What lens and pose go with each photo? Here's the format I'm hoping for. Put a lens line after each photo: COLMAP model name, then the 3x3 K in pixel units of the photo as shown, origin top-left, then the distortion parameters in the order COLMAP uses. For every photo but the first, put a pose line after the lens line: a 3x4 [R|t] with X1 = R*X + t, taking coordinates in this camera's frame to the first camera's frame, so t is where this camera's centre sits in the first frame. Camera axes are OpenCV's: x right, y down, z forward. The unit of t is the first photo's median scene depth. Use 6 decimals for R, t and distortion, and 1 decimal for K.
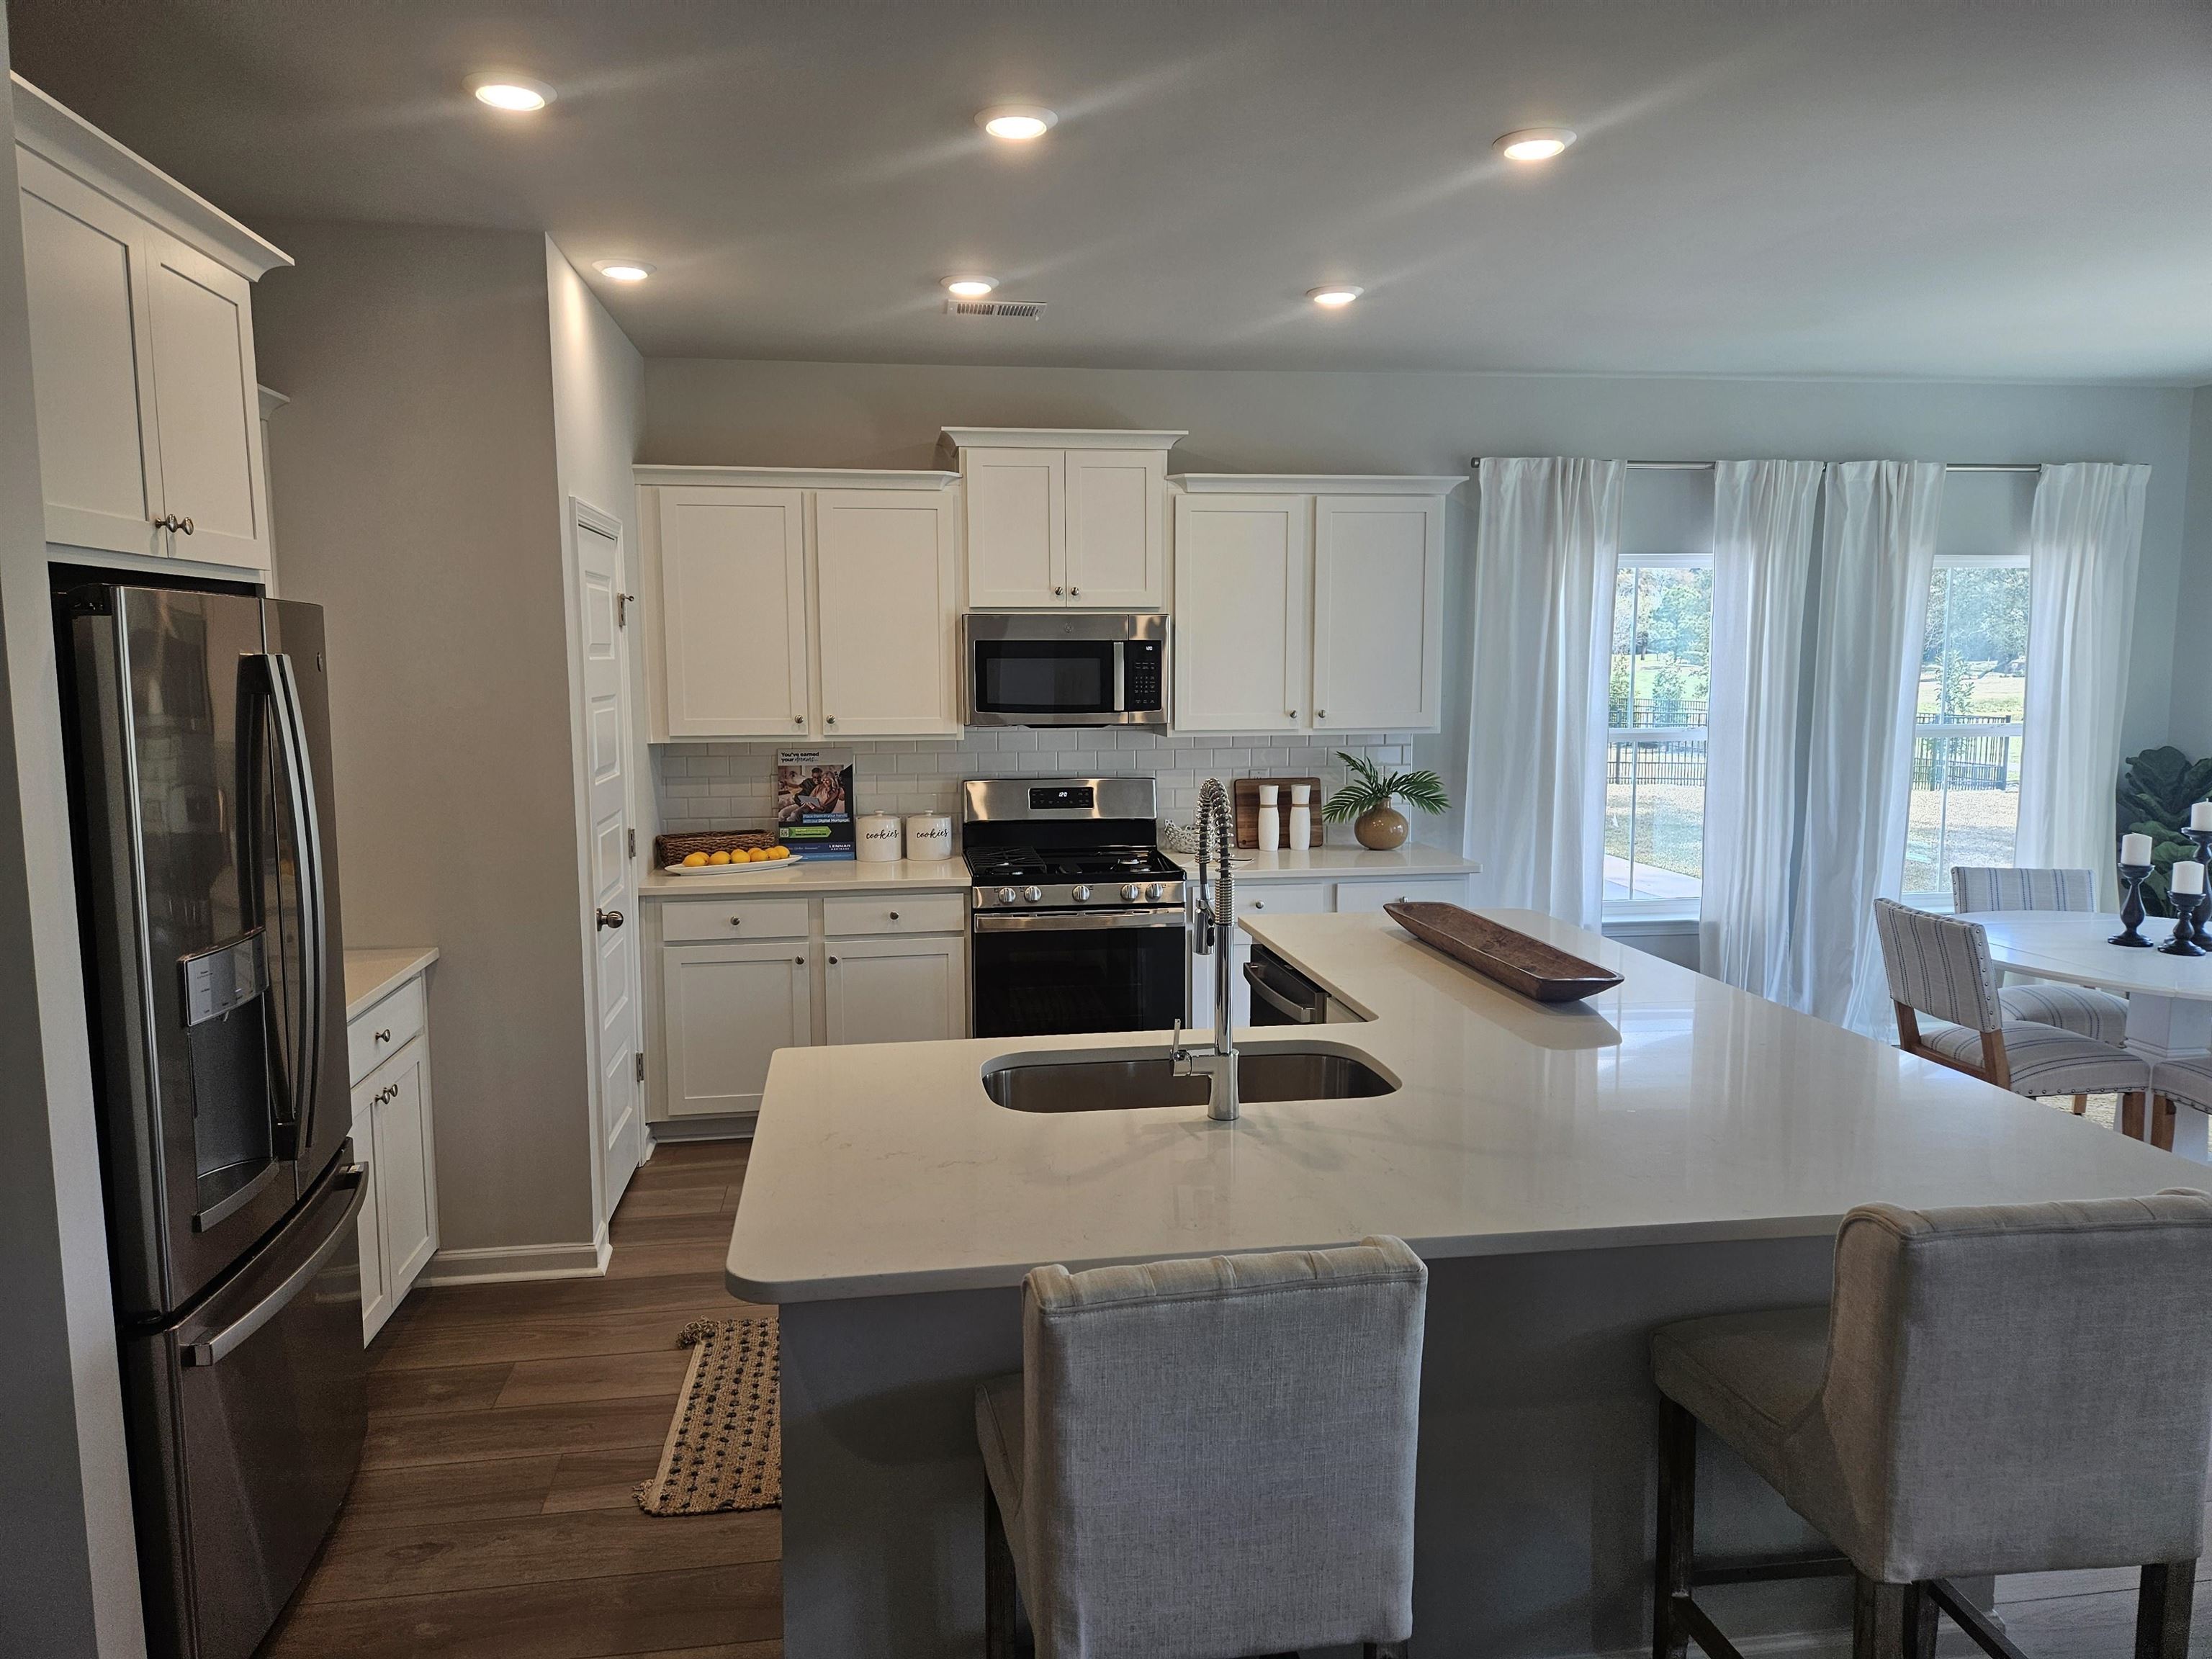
lens RADIAL K [[1484.3, 0, 1089.4], [0, 1484.3, 818.0], [0, 0, 1]] dist [0.072371, -0.059429]
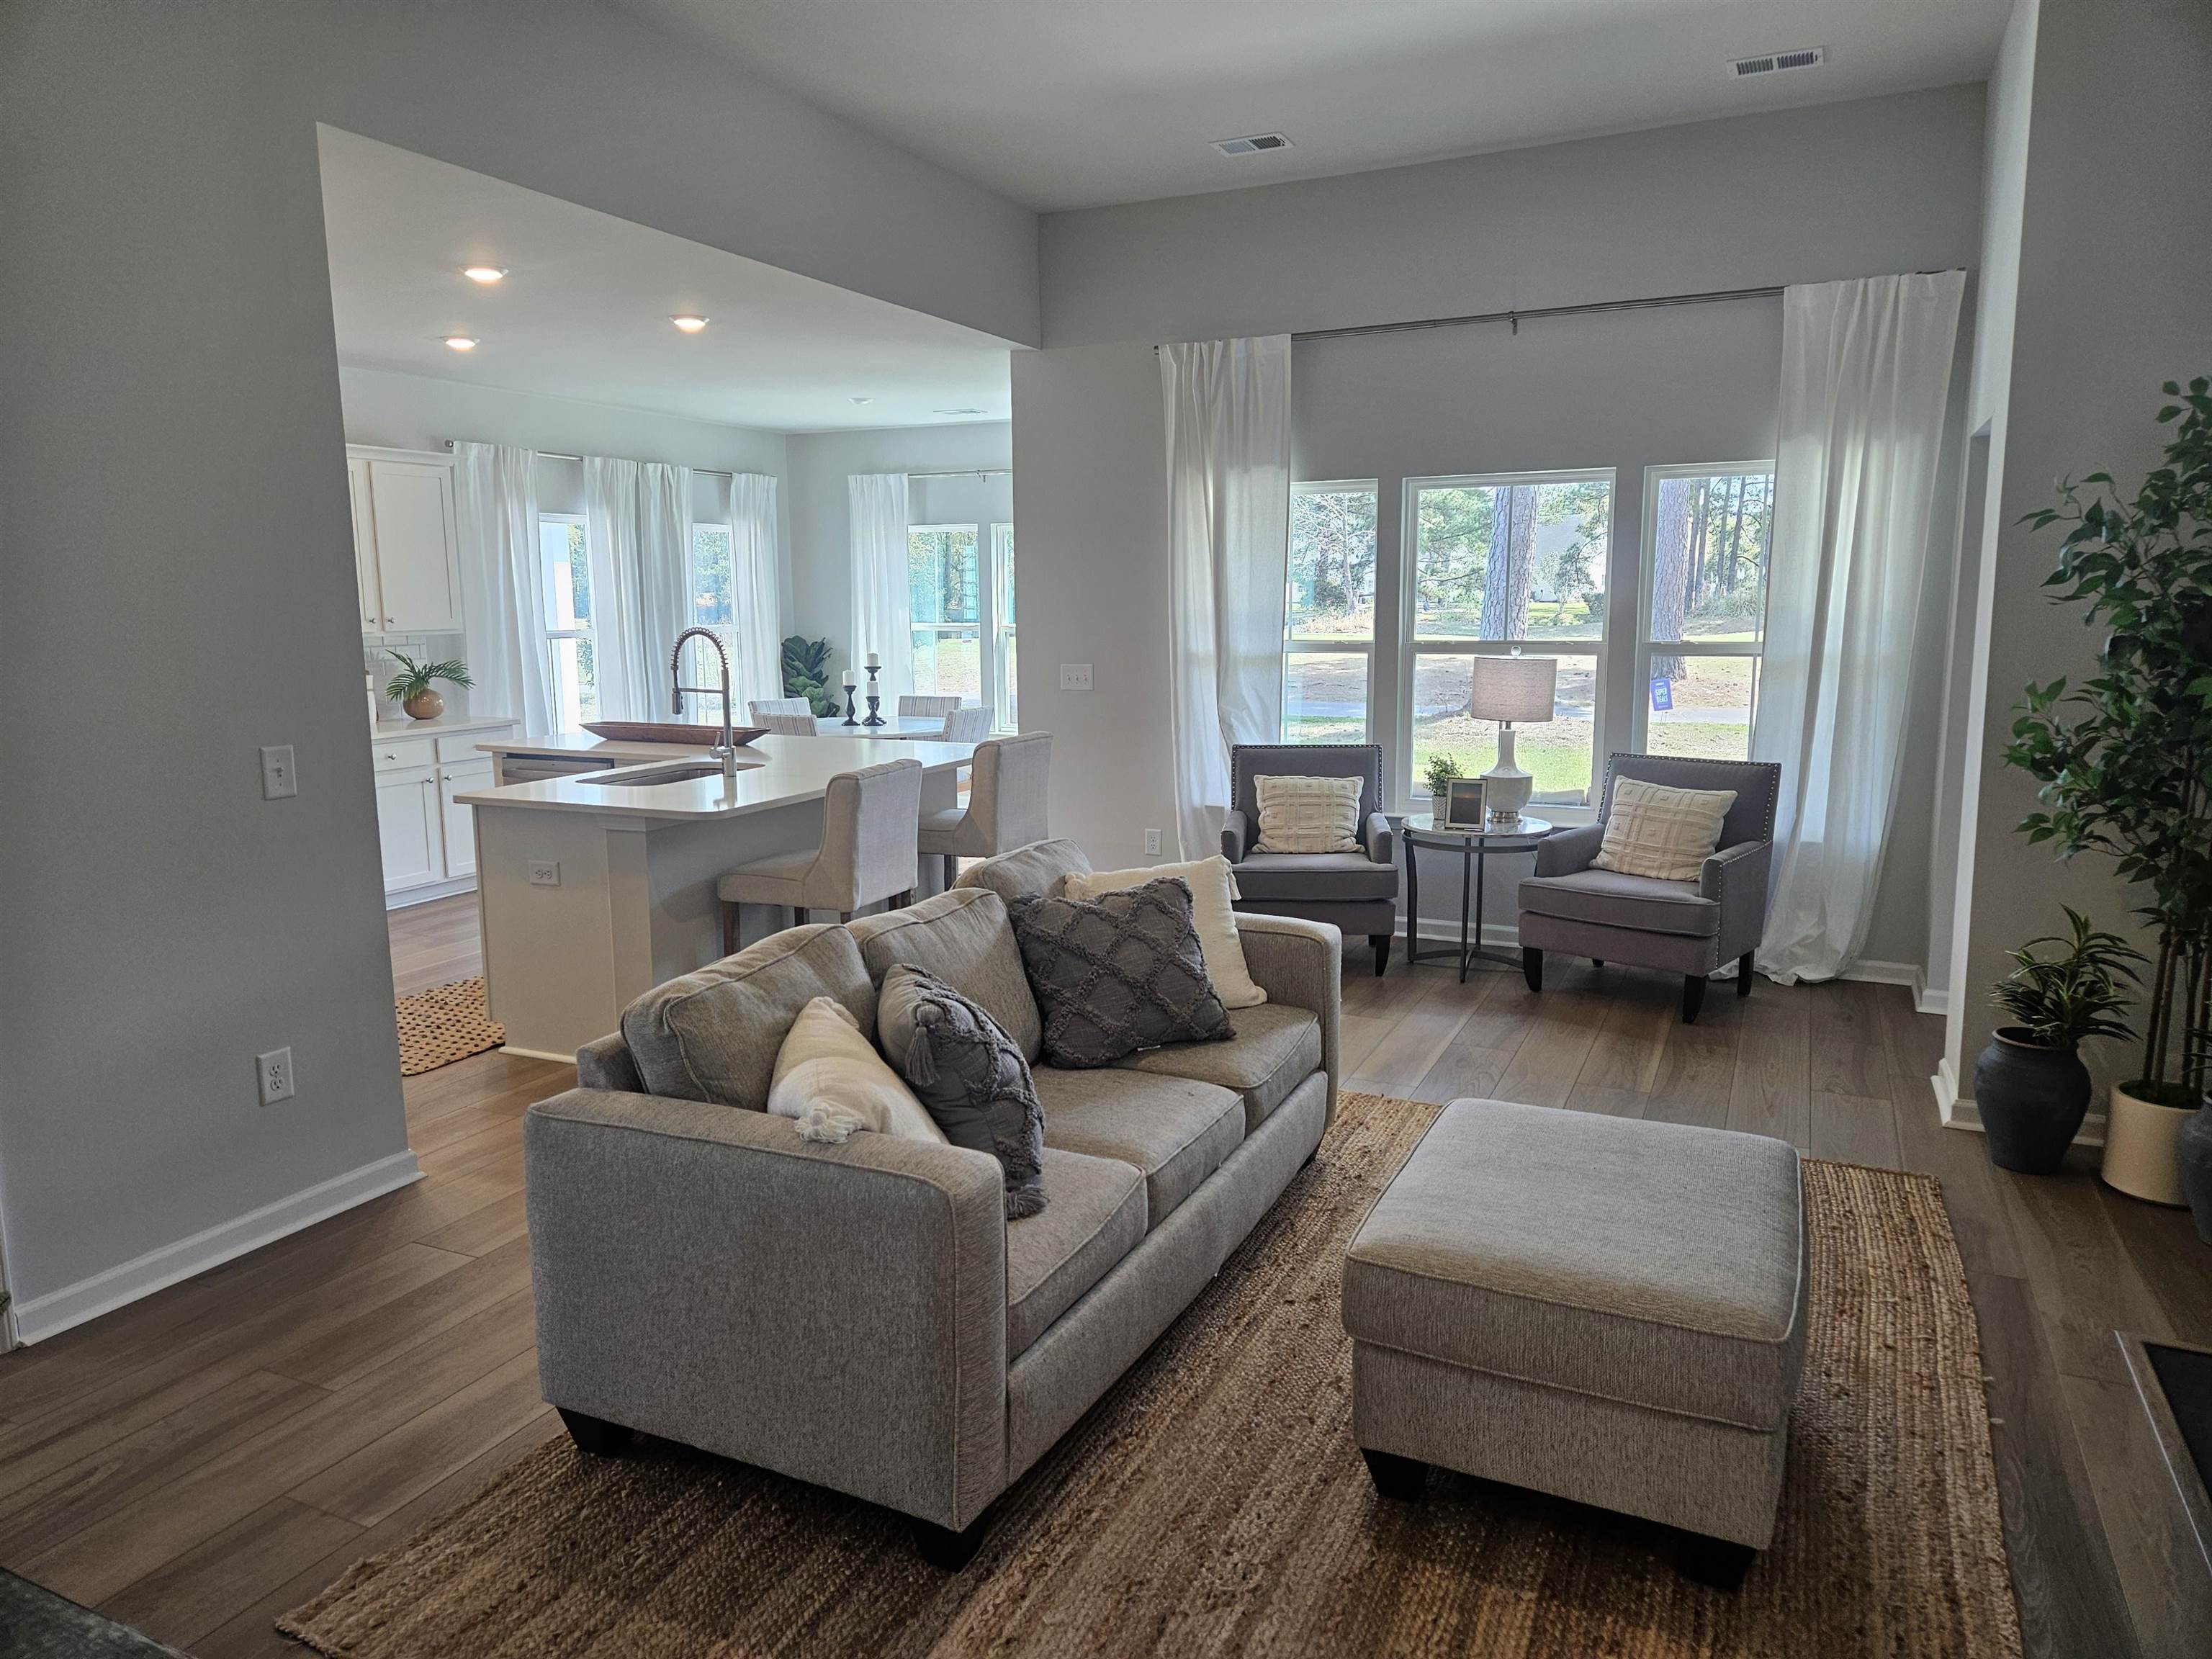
lens RADIAL K [[1484.3, 0, 1093.3], [0, 1484.3, 815.8], [0, 0, 1]] dist [0.072371, -0.059429]
pose [[0.560961, -0.125604, 0.818258, -0.643247], [0.096315, 0.991613, 0.086185, 0.052346], [-0.822220, 0.030464, 0.568354, -0.325392]]
